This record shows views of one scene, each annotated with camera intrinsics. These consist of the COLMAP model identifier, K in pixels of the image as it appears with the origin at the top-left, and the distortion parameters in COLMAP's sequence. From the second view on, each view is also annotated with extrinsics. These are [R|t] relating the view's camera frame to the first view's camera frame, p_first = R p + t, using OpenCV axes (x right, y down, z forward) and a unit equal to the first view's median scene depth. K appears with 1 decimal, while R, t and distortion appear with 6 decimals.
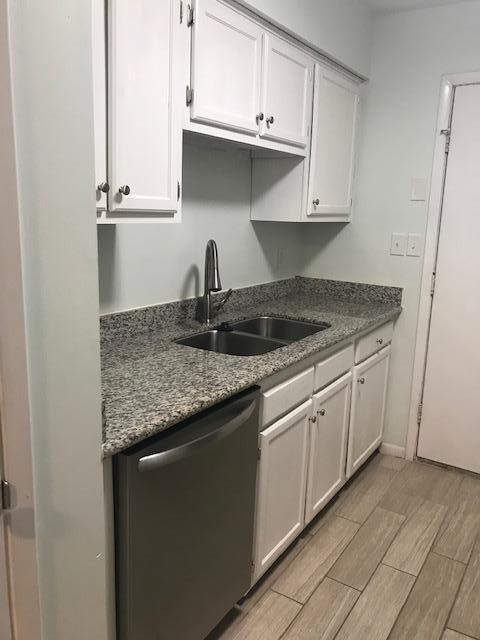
lens RADIAL K [[521.4, 0, 240.6], [0, 521.4, 311.6], [0, 0, 1]] dist [0.012828, -0.016734]
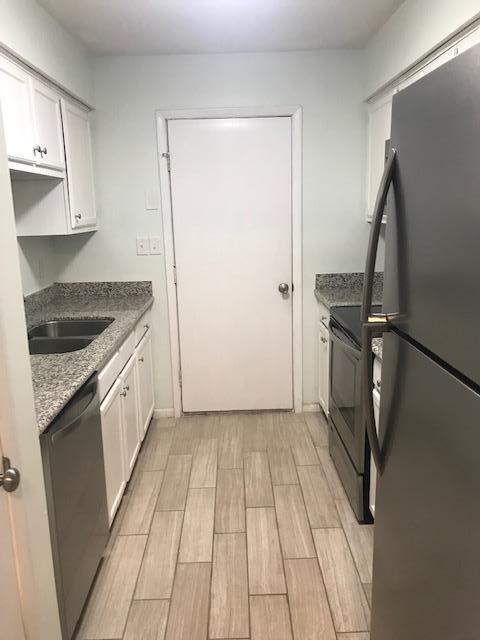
lens RADIAL K [[521.4, 0, 240.6], [0, 521.4, 311.6], [0, 0, 1]] dist [0.012828, -0.016734]
pose [[0.826600, -0.160598, 0.539388, -0.220464], [0.158261, 0.986076, 0.051065, -0.004196], [-0.540079, 0.043154, 0.840507, -0.163688]]
